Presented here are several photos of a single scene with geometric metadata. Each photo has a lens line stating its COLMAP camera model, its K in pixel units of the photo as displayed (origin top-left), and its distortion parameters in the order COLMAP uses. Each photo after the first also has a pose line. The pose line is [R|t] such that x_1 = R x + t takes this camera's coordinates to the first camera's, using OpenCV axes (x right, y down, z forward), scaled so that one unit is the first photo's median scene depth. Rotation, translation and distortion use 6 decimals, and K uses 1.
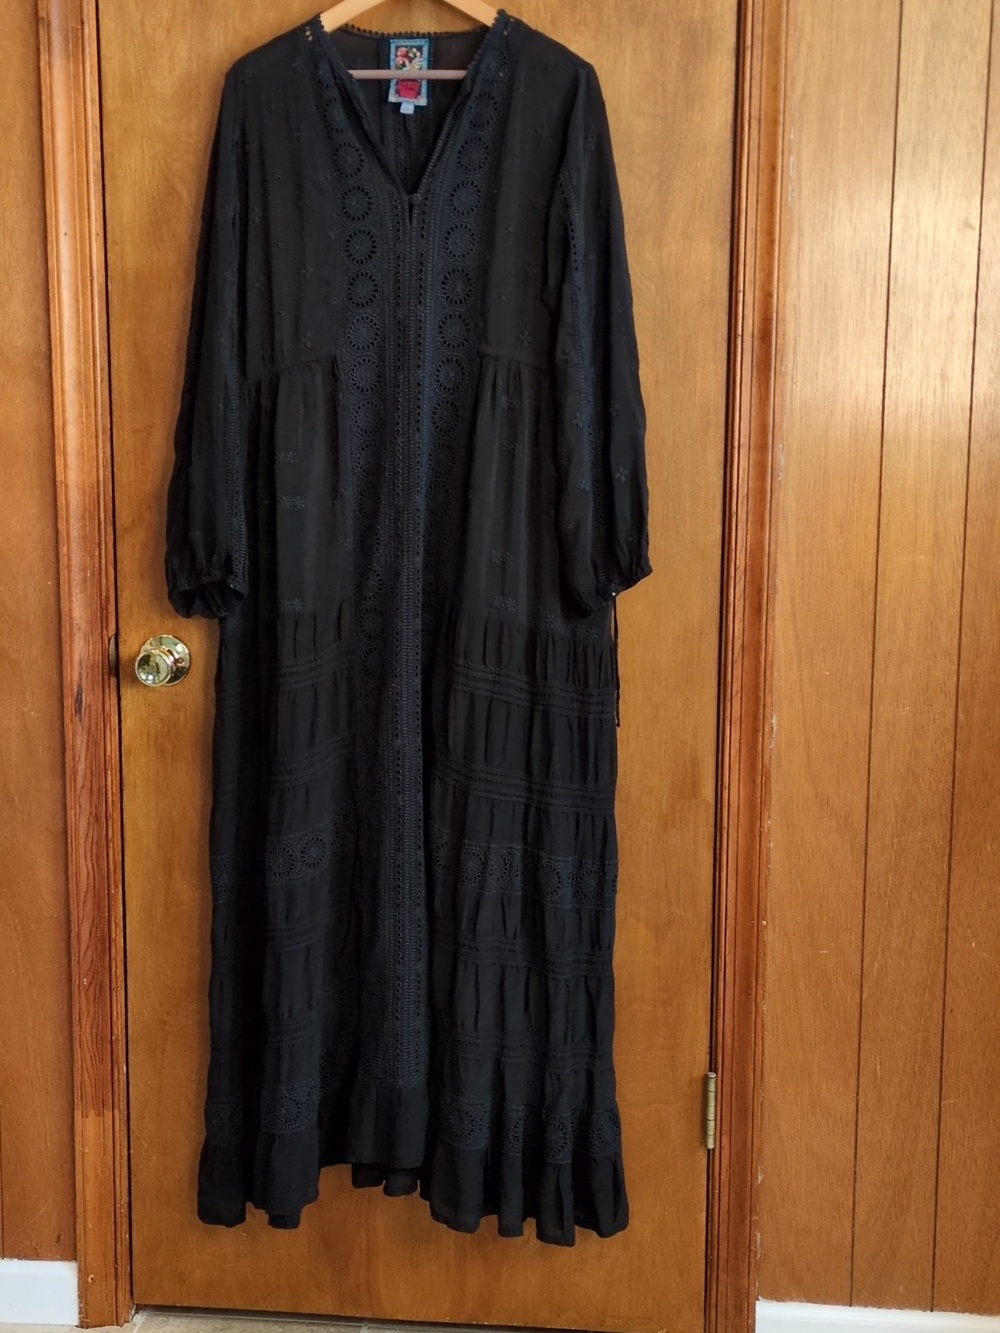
lens RADIAL K [[1749.9, 0, 501.6], [0, 1749.9, 672.8], [0, 0, 1]] dist [0.052105, 0.000000]
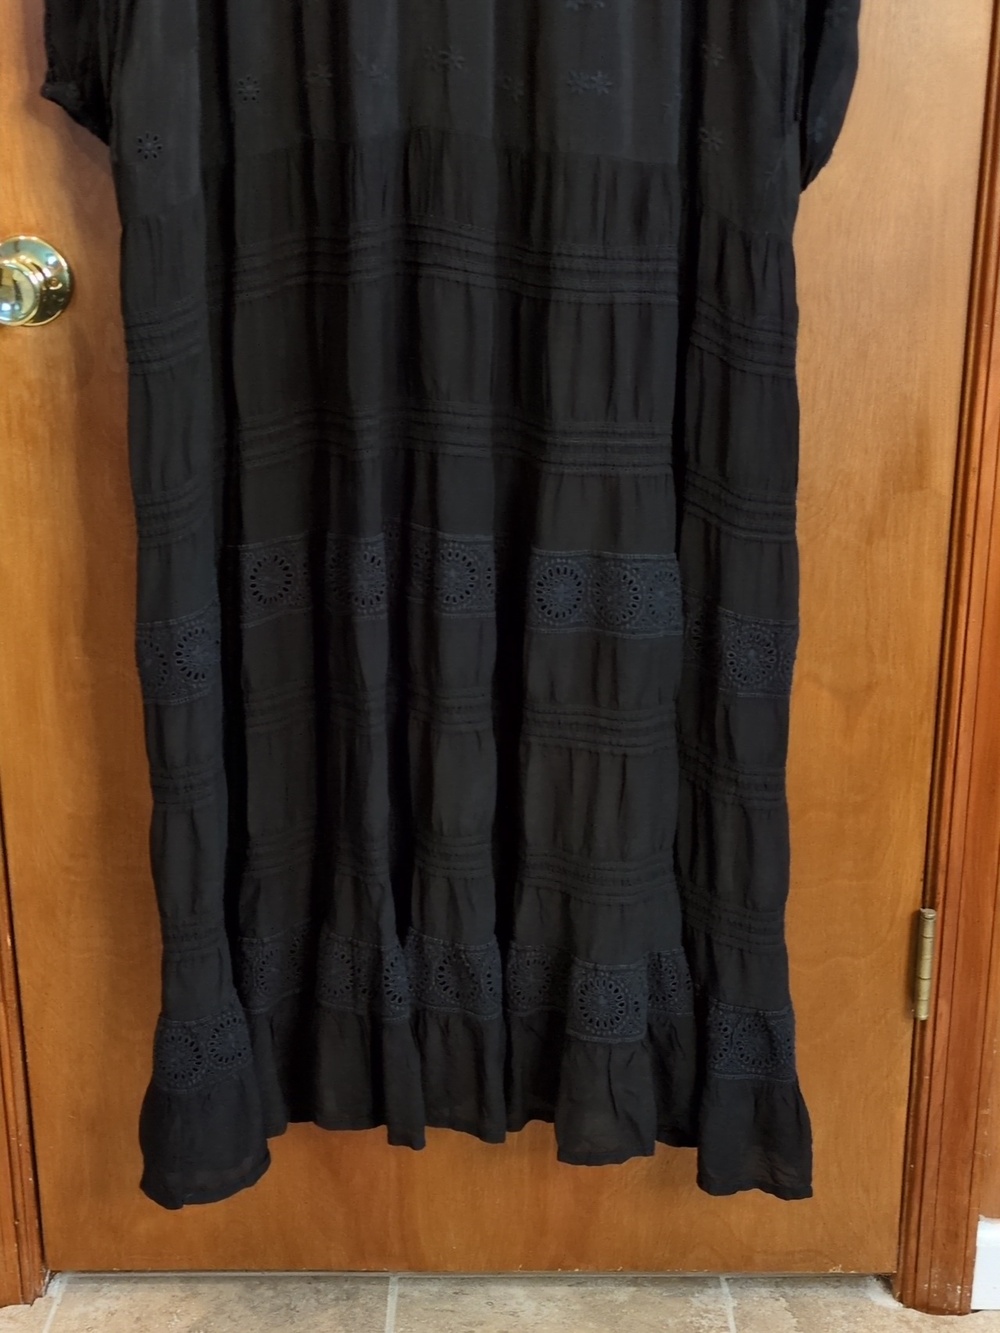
lens RADIAL K [[1749.9, 0, 497.2], [0, 1749.9, 665.4], [0, 0, 1]] dist [0.052105, 0.000000]
pose [[0.995899, -0.040918, 0.080685, -0.091643], [0.026571, 0.984832, 0.171466, 0.023269], [-0.086477, -0.168619, 0.981881, 0.403616]]
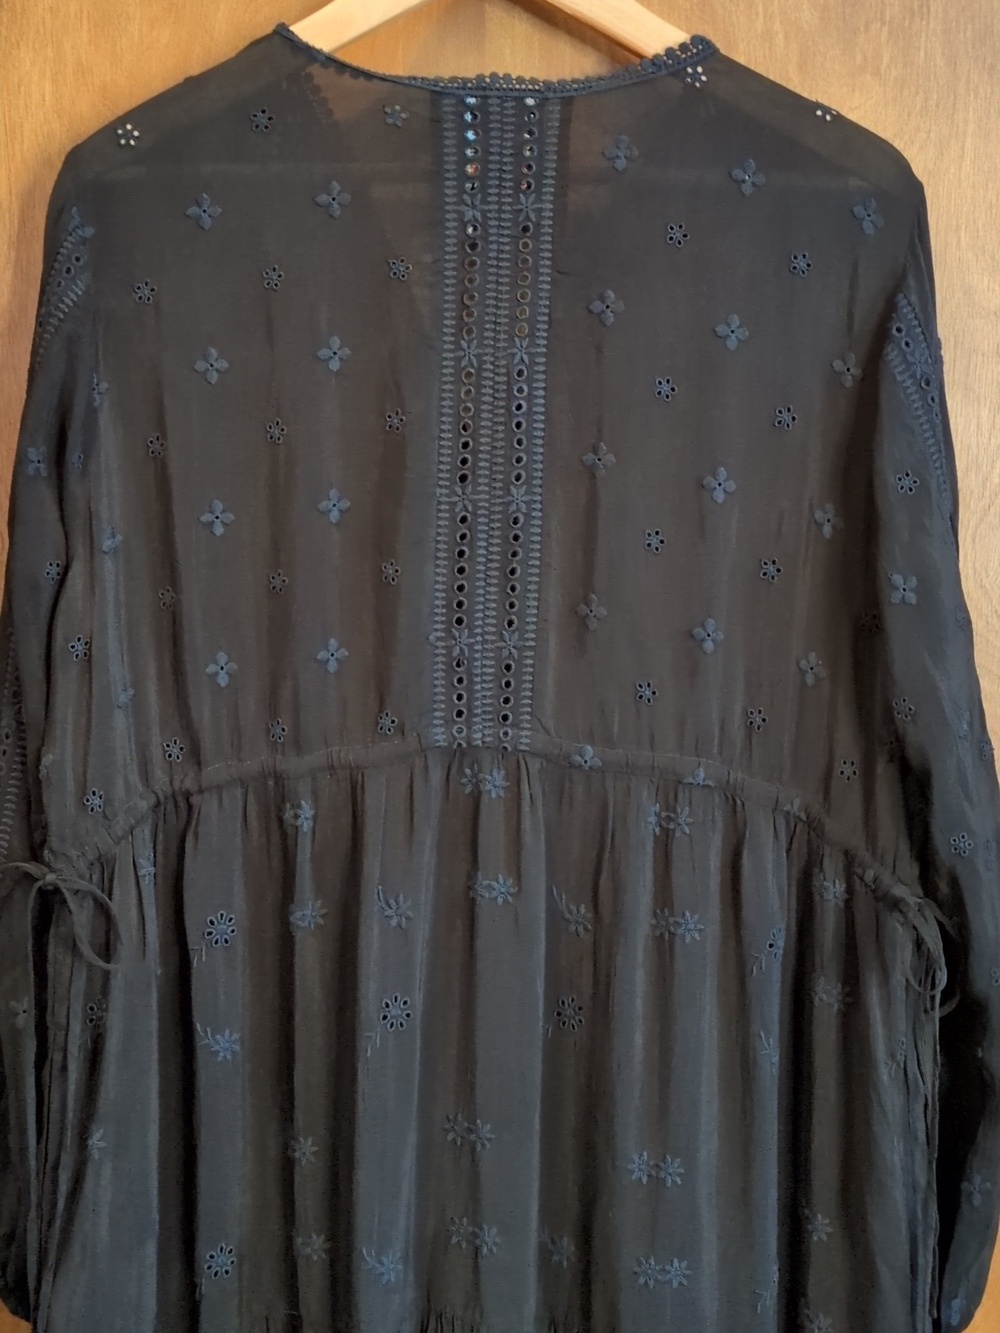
lens RADIAL K [[1749.9, 0, 509.4], [0, 1749.9, 672.4], [0, 0, 1]] dist [0.052105, 0.000000]
pose [[0.994656, -0.012416, 0.102494, -0.089758], [0.016721, 0.999009, -0.041246, -0.190155], [-0.101881, 0.042740, 0.993878, 0.547262]]
